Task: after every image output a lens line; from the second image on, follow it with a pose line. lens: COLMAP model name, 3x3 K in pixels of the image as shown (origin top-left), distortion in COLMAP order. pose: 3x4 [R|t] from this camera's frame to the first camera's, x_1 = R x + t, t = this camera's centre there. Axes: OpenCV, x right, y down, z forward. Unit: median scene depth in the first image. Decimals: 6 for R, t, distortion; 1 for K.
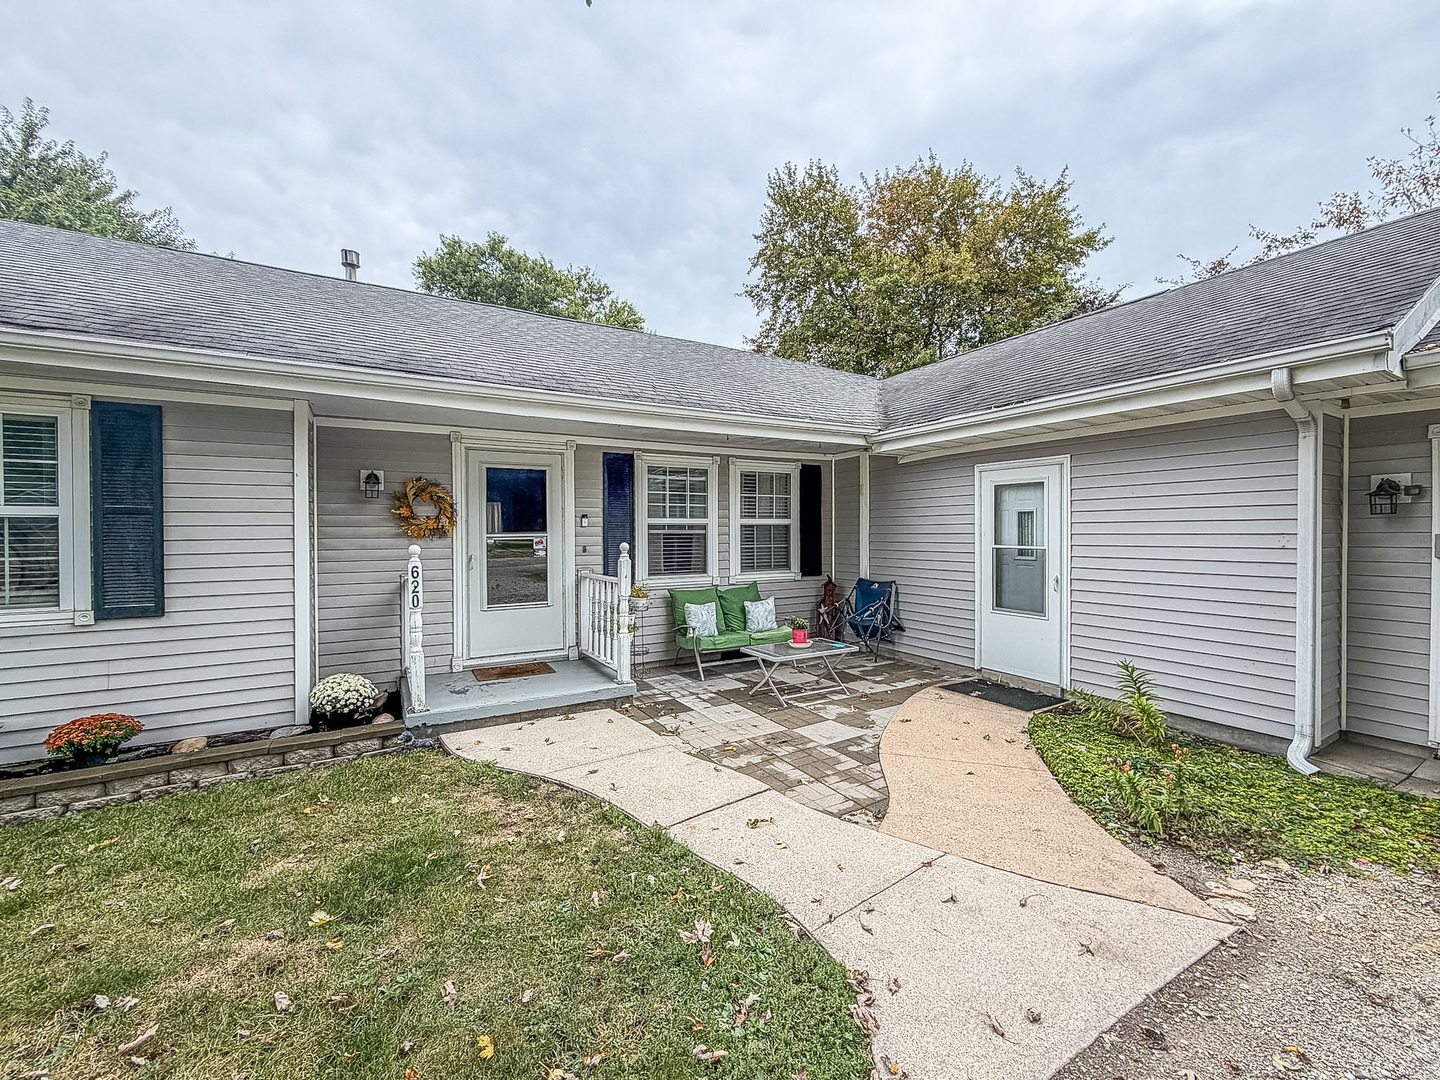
lens RADIAL K [[596.2, 0, 701.5], [0, 596.2, 533.2], [0, 0, 1]] dist [-0.002297, 0.000320]
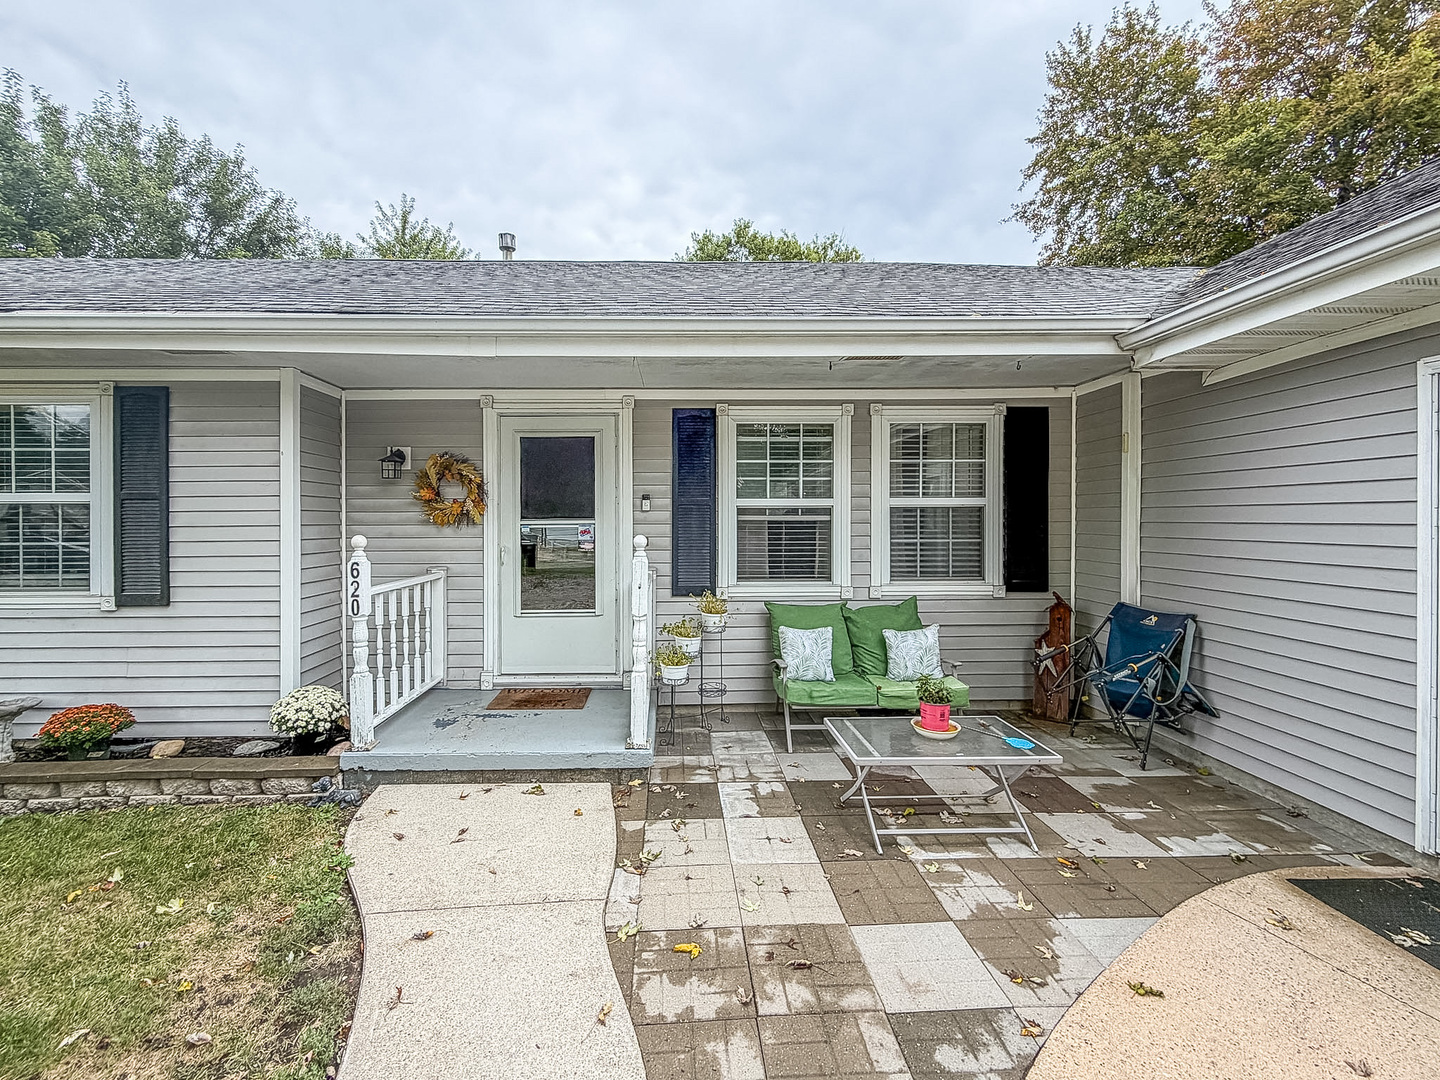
lens RADIAL K [[590.6, 0, 683.1], [0, 590.6, 518.4], [0, 0, 1]] dist [-0.000817, 0.000462]
pose [[0.884467, 0.002933, -0.466594, 0.180736], [-0.002131, 0.999995, 0.002247, -0.003505], [0.466598, -0.000993, 0.884469, 0.361484]]
